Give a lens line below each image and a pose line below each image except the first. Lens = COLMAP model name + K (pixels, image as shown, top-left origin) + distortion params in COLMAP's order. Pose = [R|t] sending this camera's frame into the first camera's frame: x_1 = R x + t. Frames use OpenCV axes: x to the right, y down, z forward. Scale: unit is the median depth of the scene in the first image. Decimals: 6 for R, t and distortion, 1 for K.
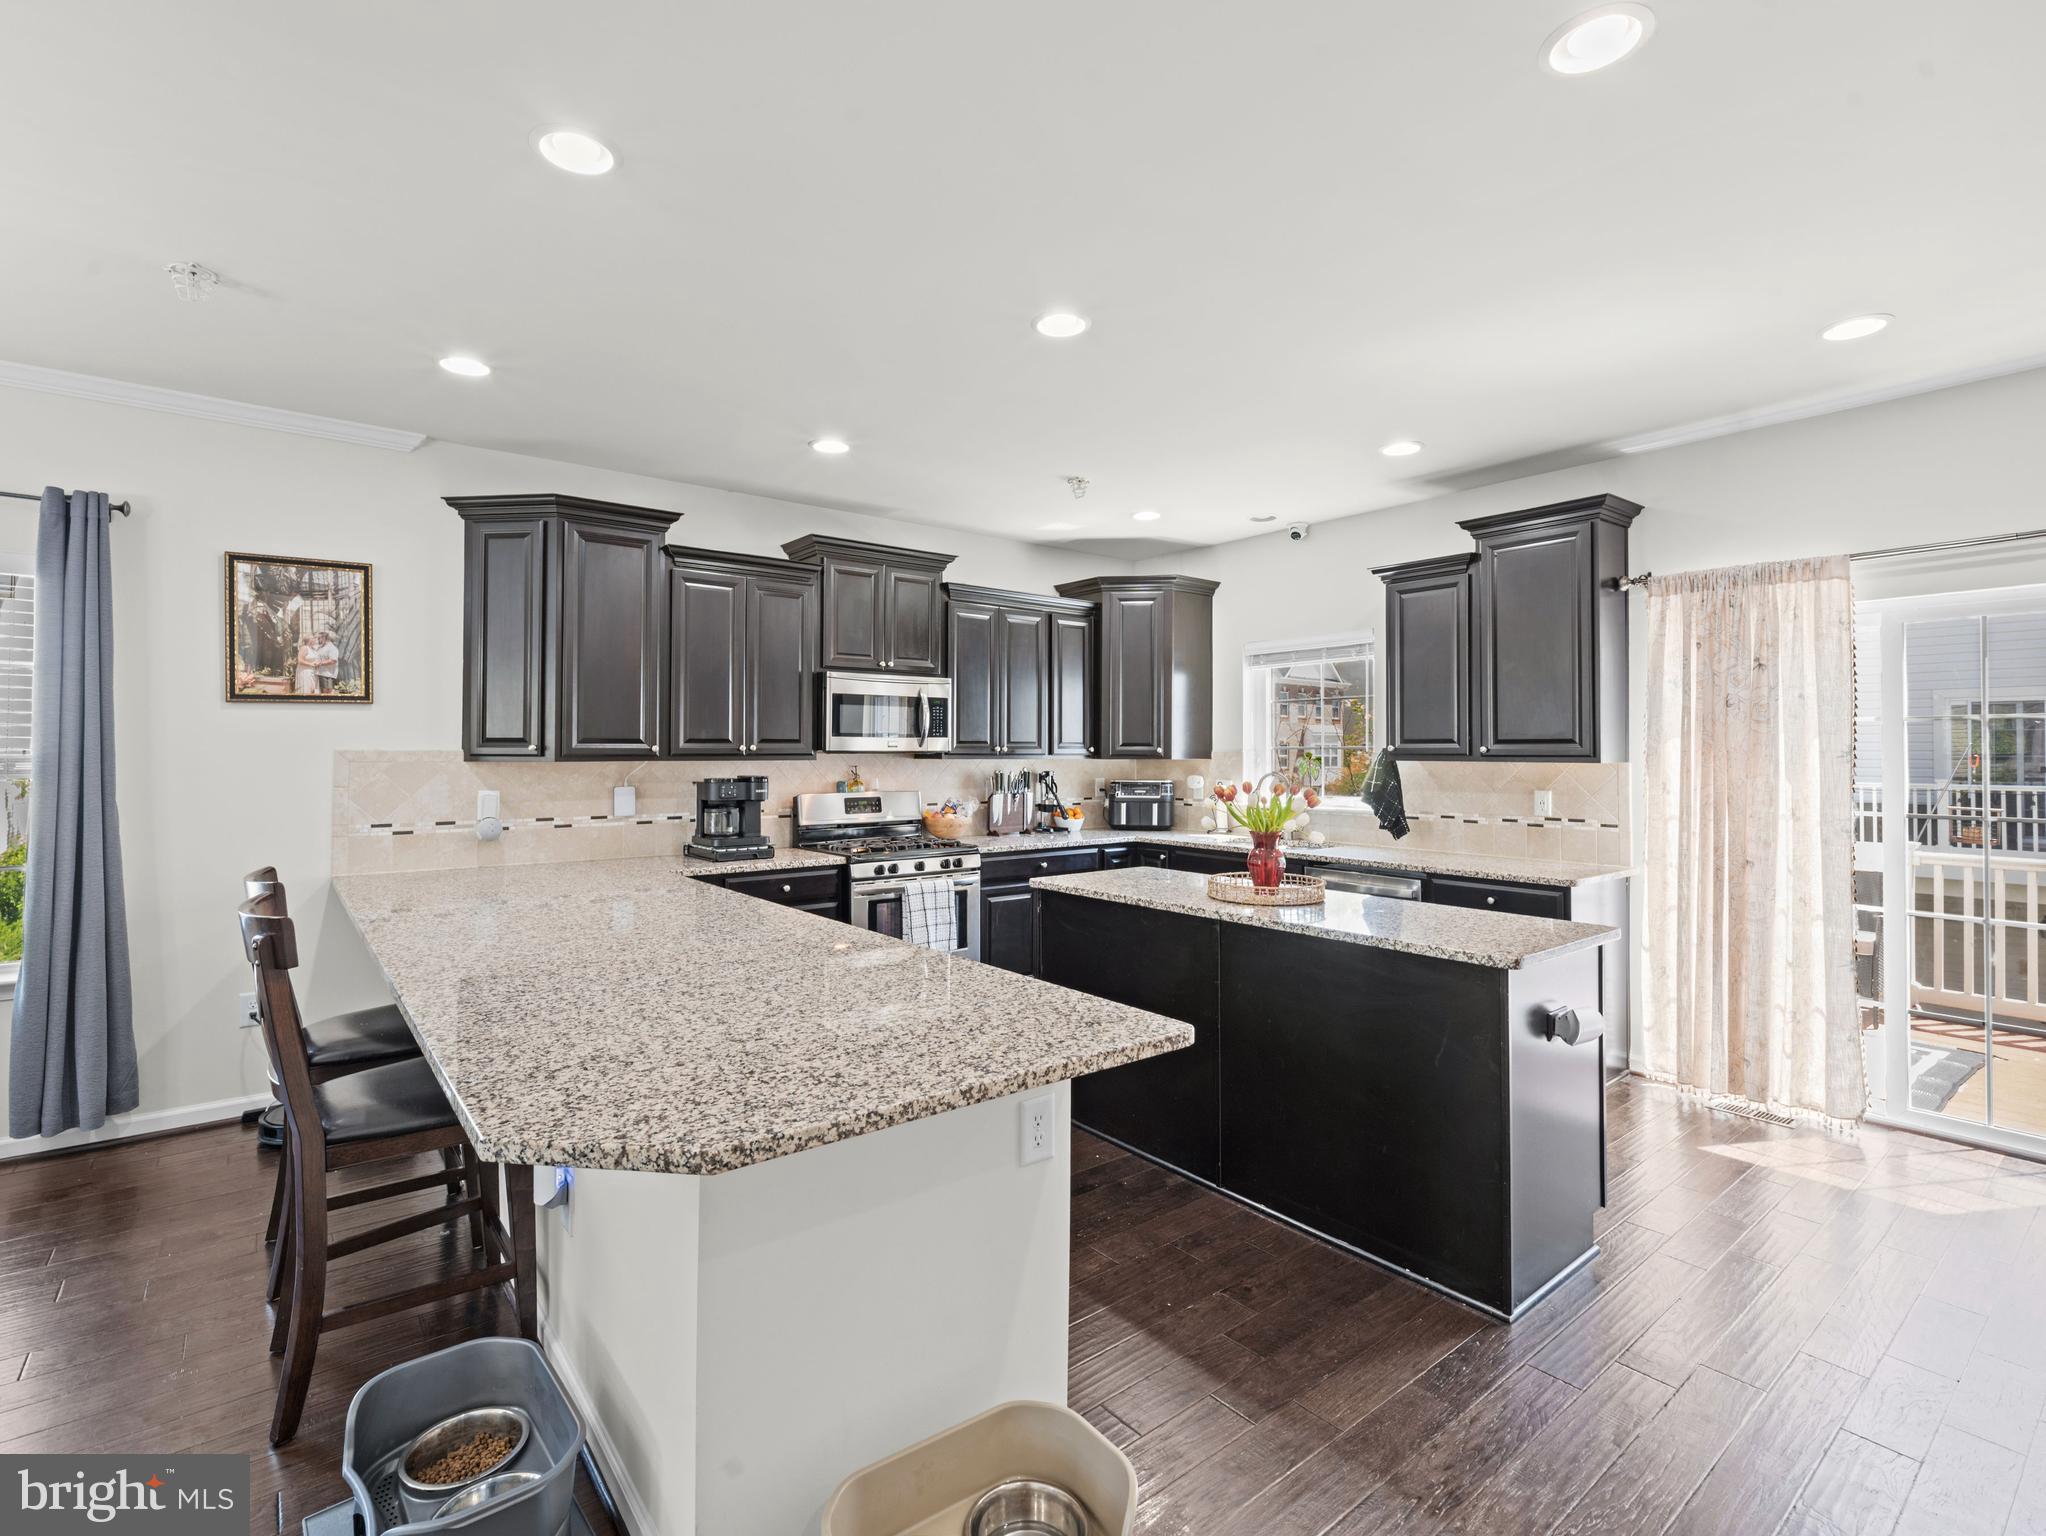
lens RADIAL K [[968.2, 0, 1021.5], [0, 968.2, 759.9], [0, 0, 1]] dist [0.001234, -0.000560]
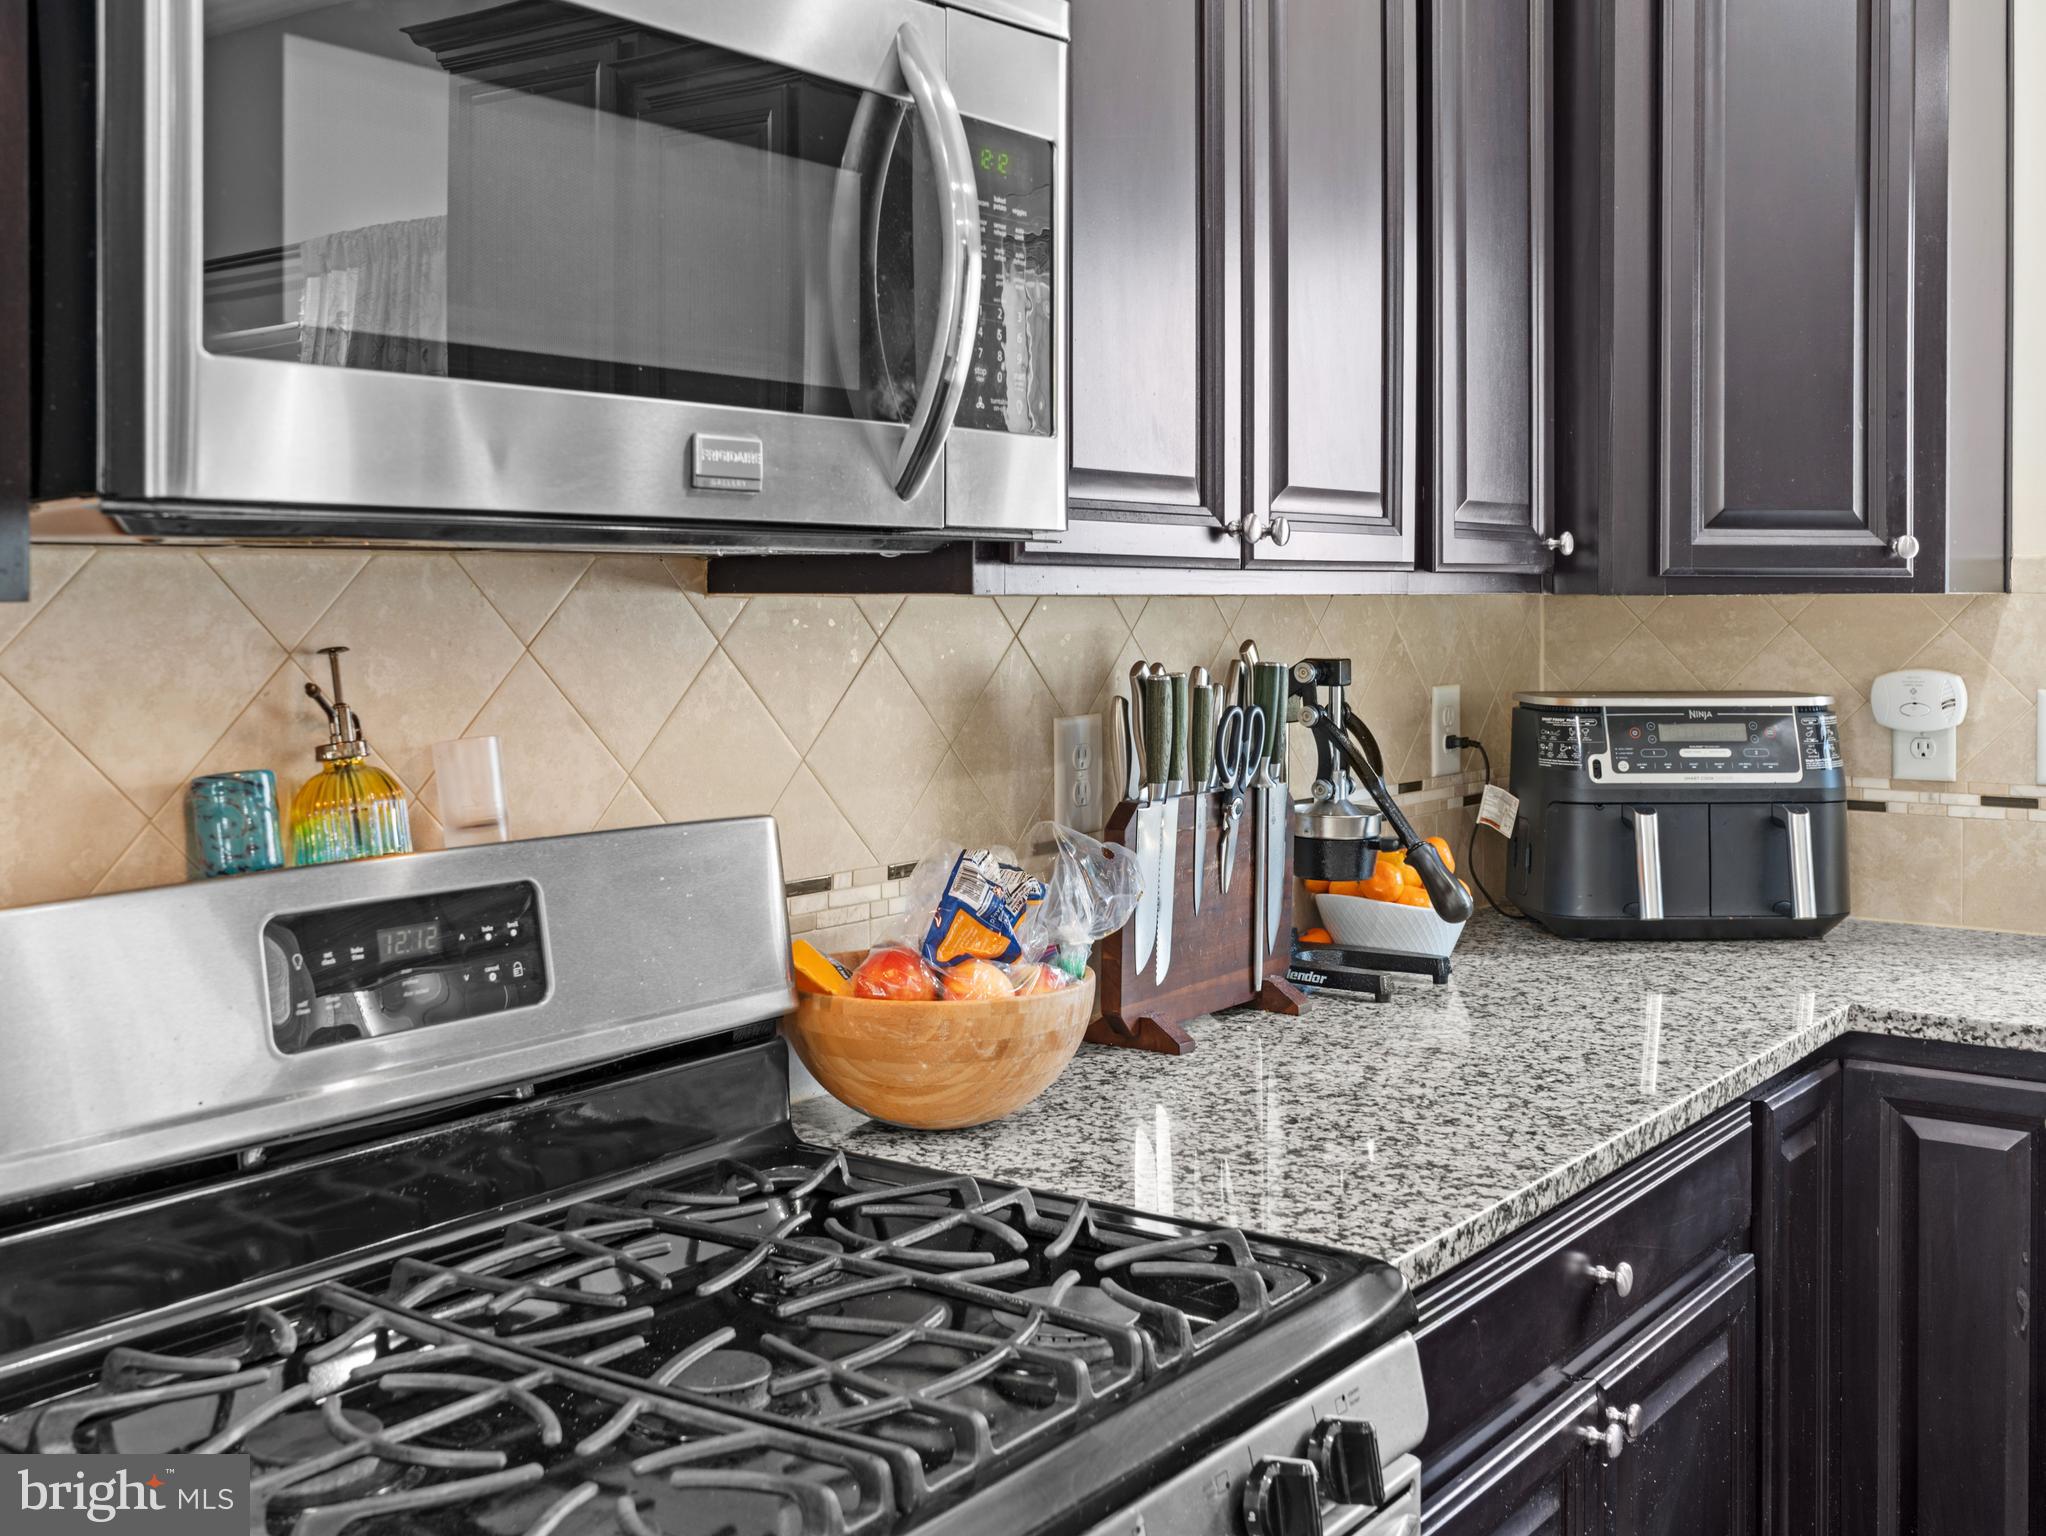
lens RADIAL K [[2174.9, 0, 1023.7], [0, 2174.9, 768.0], [0, 0, 1]] dist [0.005162, 0.000000]
pose [[0.962735, -0.019507, 0.269740, -0.147022], [-0.002628, 0.996673, 0.081459, -0.001250], [-0.270432, -0.079132, 0.959481, 0.638613]]
